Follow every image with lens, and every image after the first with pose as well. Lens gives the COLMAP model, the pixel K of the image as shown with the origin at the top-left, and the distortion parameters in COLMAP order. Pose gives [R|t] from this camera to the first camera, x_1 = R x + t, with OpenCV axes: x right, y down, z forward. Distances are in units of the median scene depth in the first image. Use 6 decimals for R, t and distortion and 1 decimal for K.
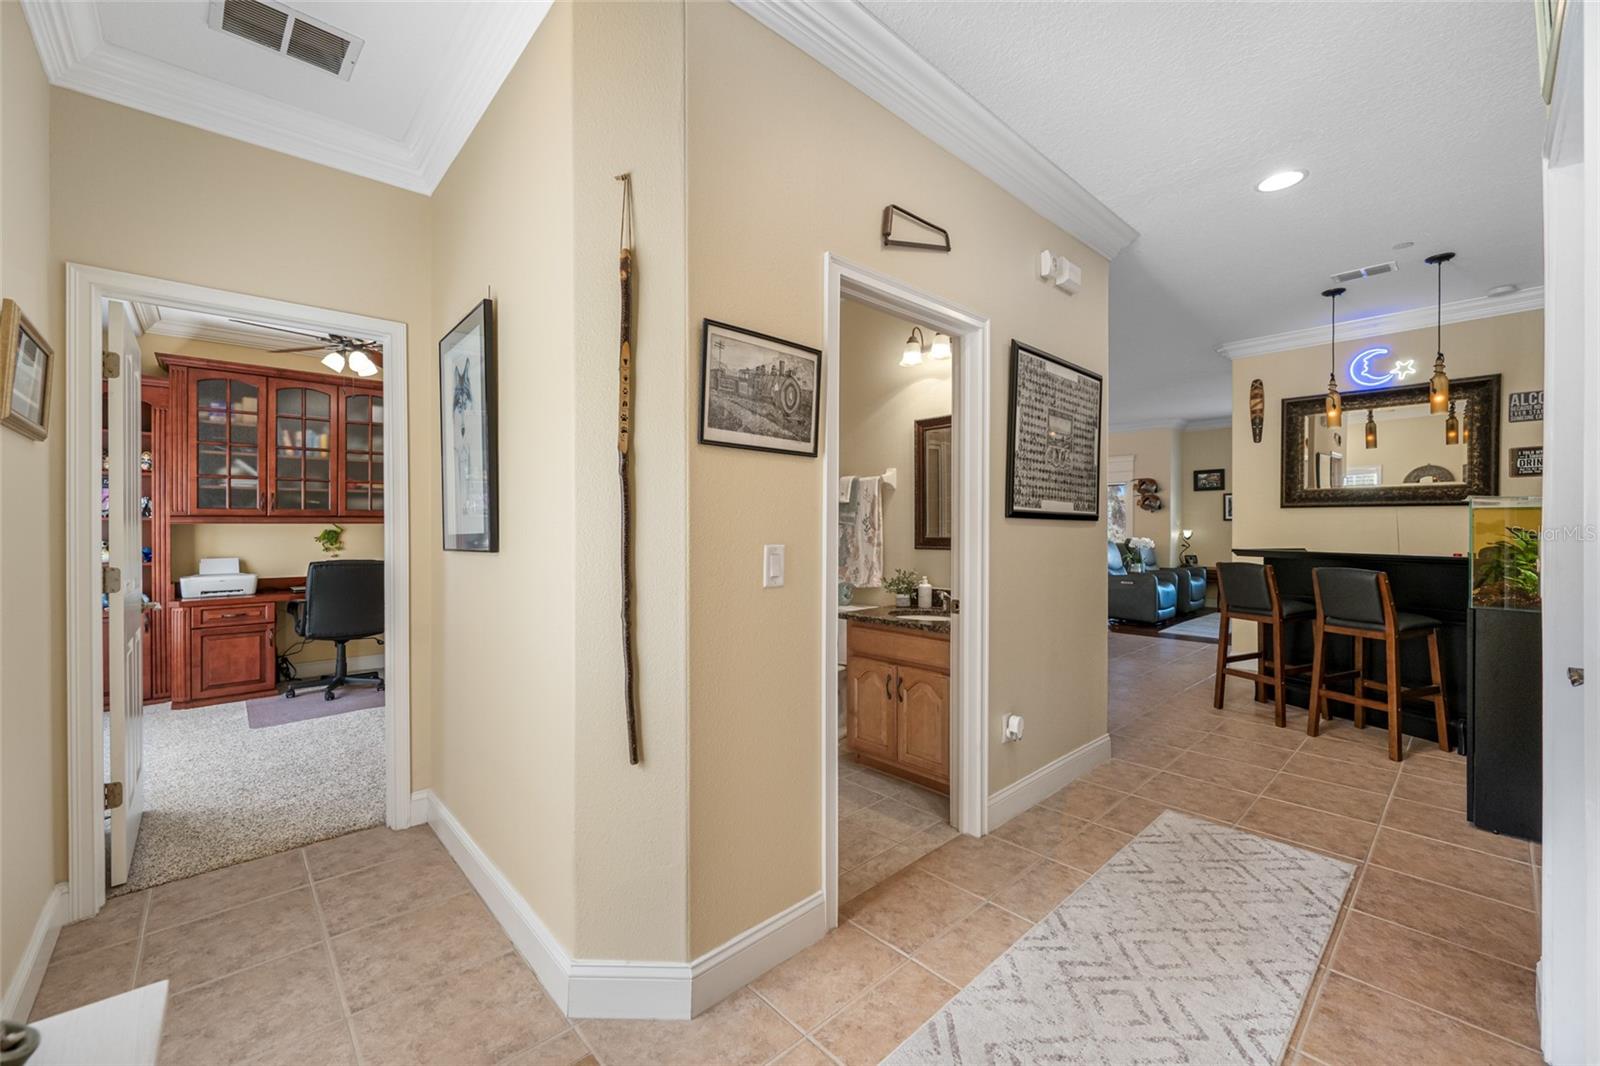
lens RADIAL K [[631.1, 0, 797.1], [0, 631.1, 530.0], [0, 0, 1]] dist [0.001707, -0.000133]
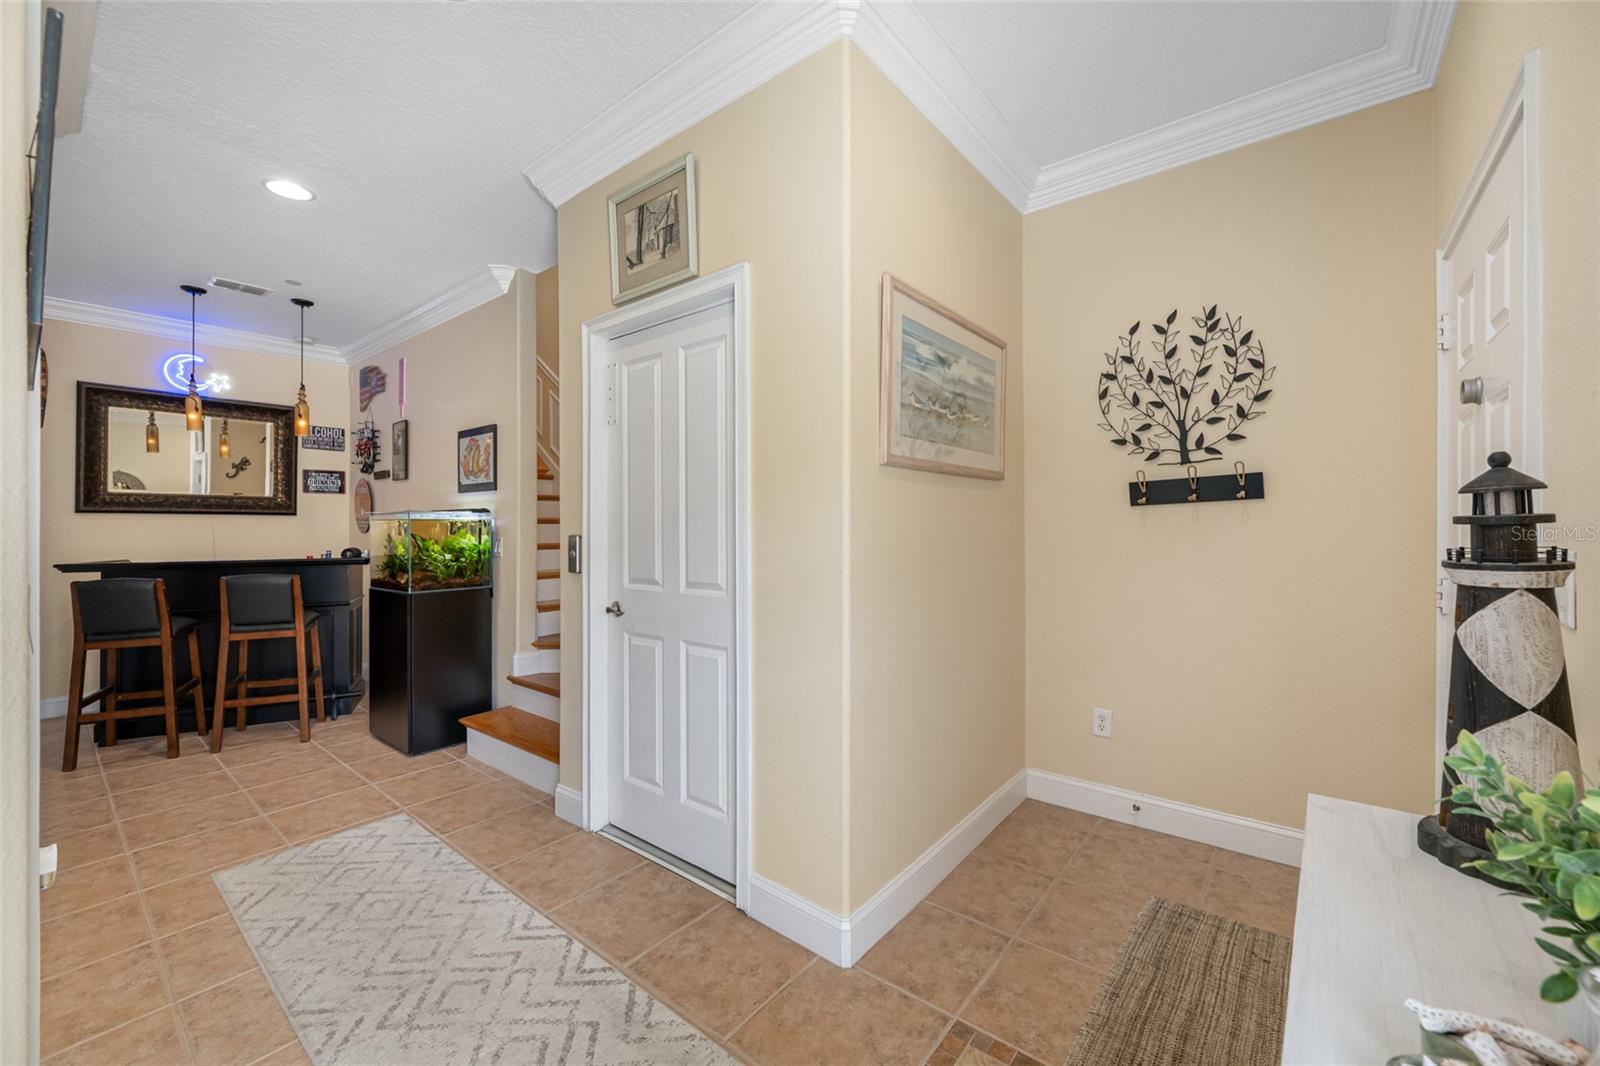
lens RADIAL K [[635.0, 0, 799.3], [0, 635.0, 525.8], [0, 0, 1]] dist [-0.000527, 0.000177]
pose [[-0.146926, 0.007268, 0.989121, -0.337252], [0.013294, 0.999897, -0.005373, -0.000444], [-0.989058, 0.012360, -0.147007, 0.334671]]
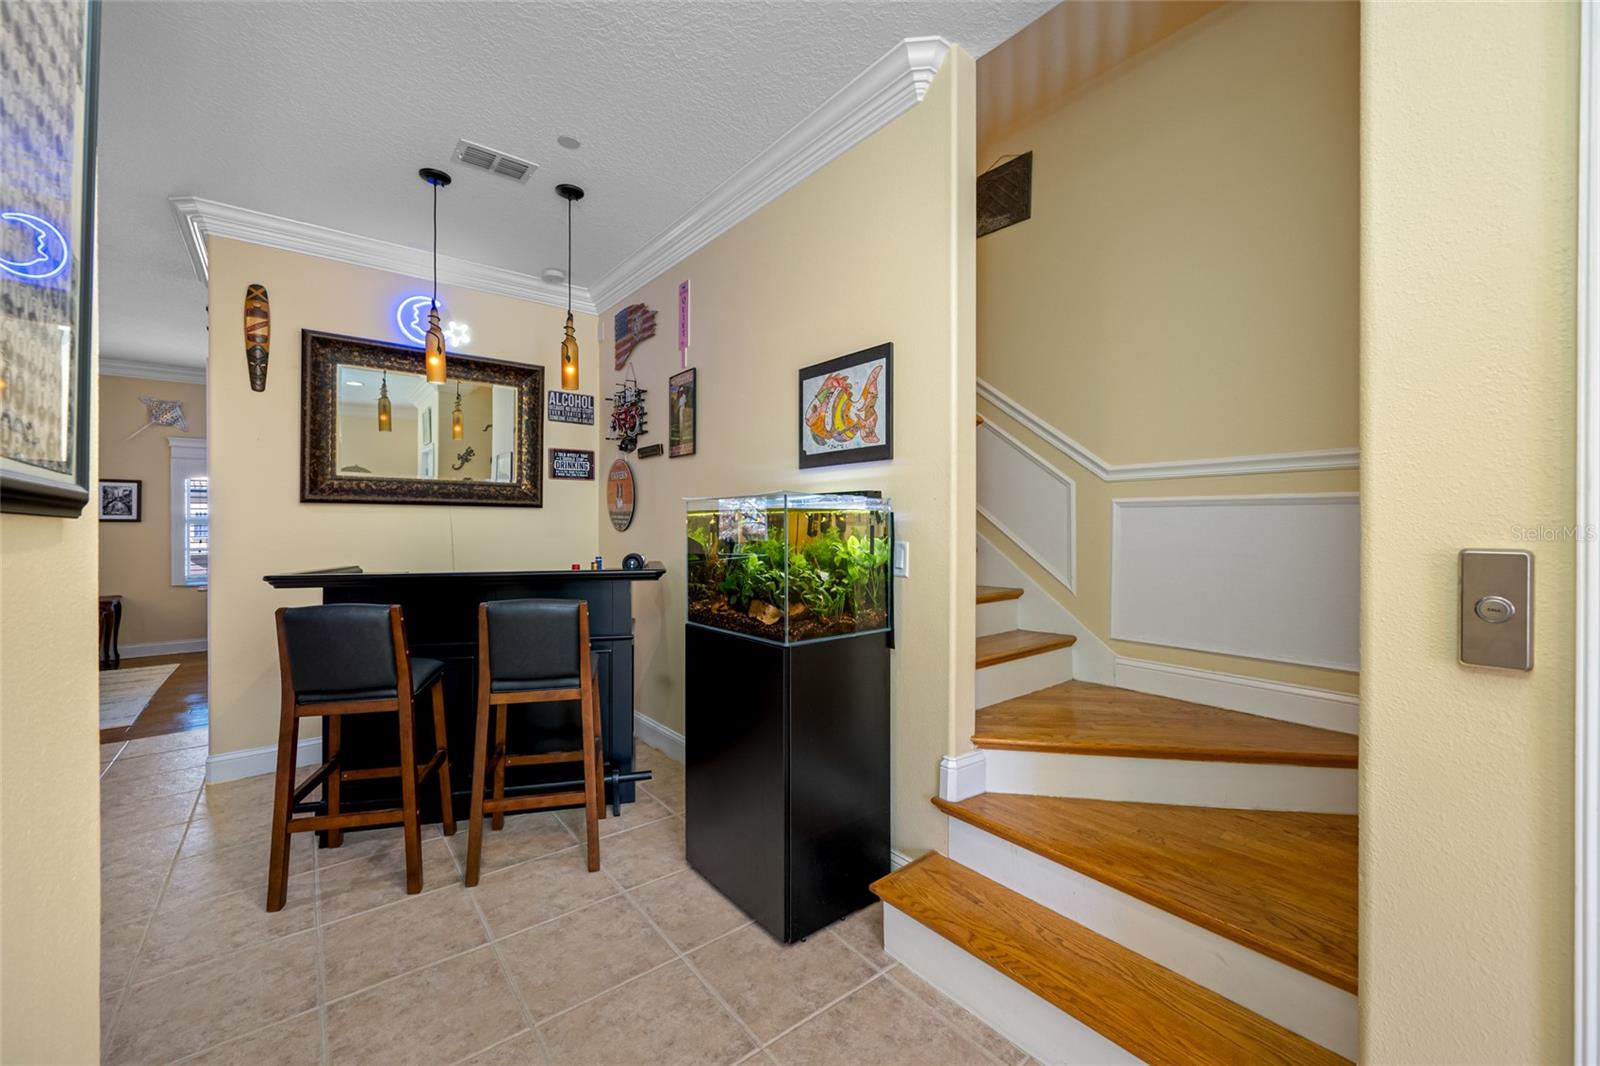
lens RADIAL K [[631.1, 0, 797.1], [0, 631.1, 530.0], [0, 0, 1]] dist [0.001707, -0.000133]
pose [[0.067959, -0.001510, 0.997687, 0.307715], [0.007735, 0.999970, 0.000987, -0.007568], [-0.997658, 0.007650, 0.067969, 0.825233]]
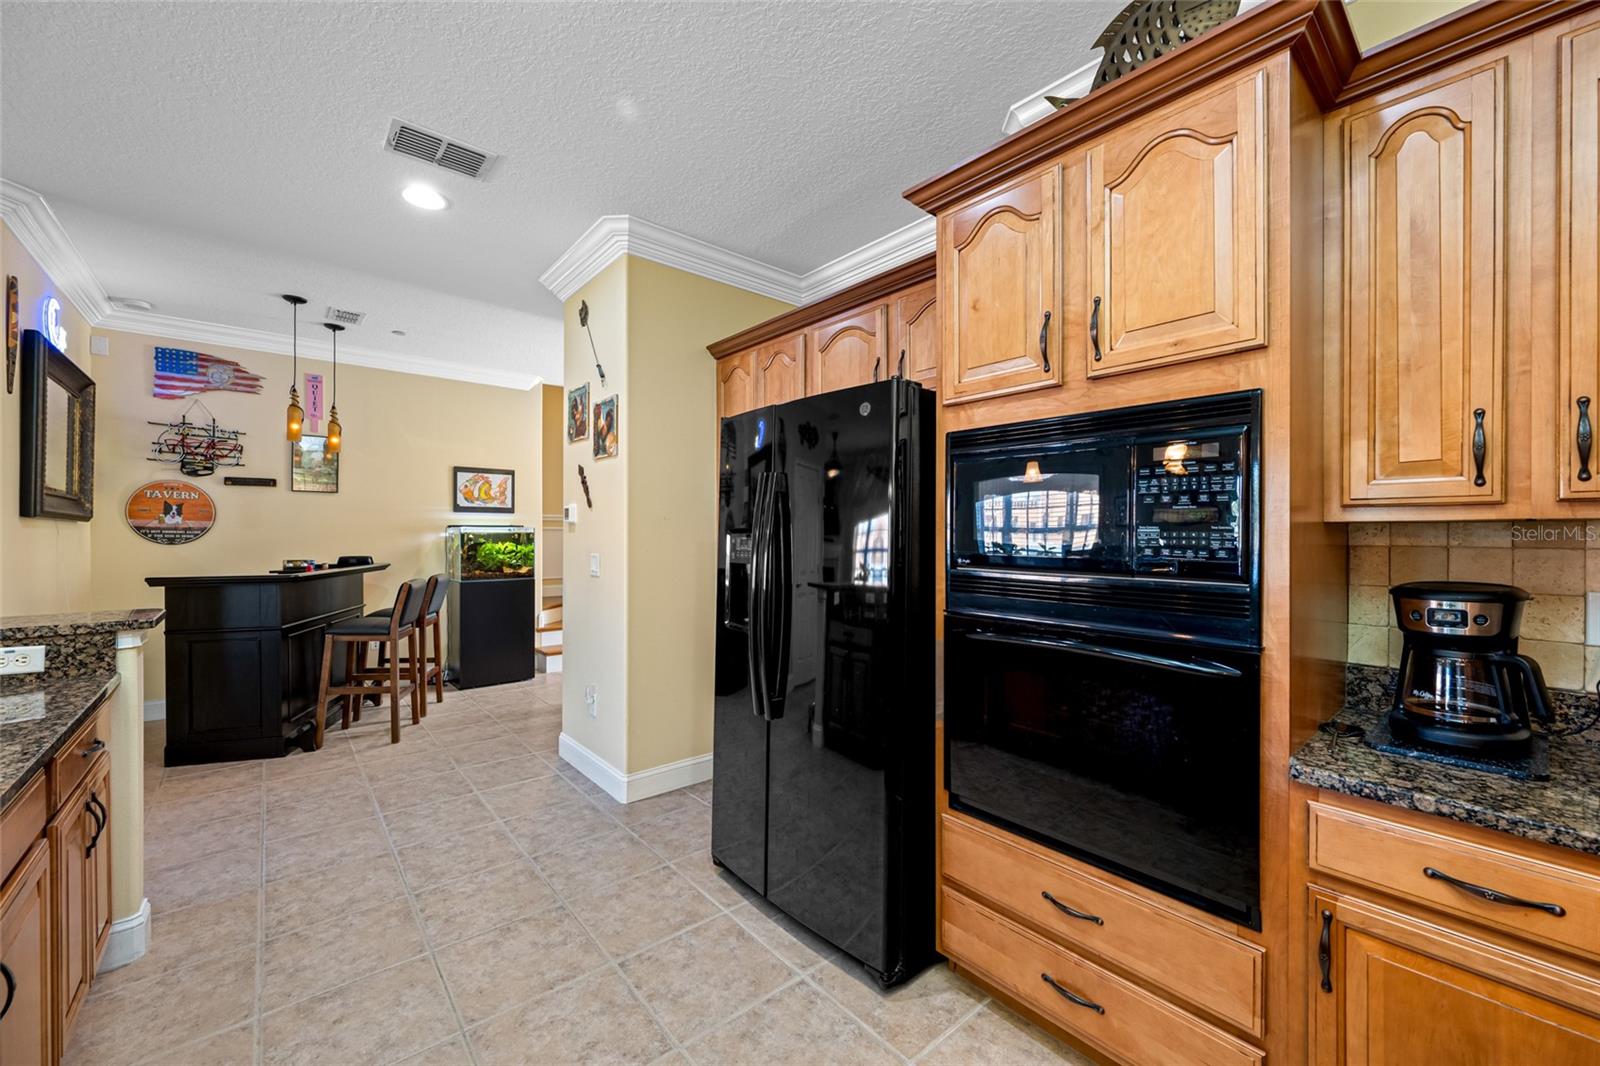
lens RADIAL K [[631.1, 0, 797.1], [0, 631.1, 530.0], [0, 0, 1]] dist [0.001707, -0.000133]
pose [[-0.999257, 0.001416, 0.038518, 0.084096], [0.001643, 0.999981, 0.005859, -0.047879], [-0.038509, 0.005918, -0.999241, 2.732036]]
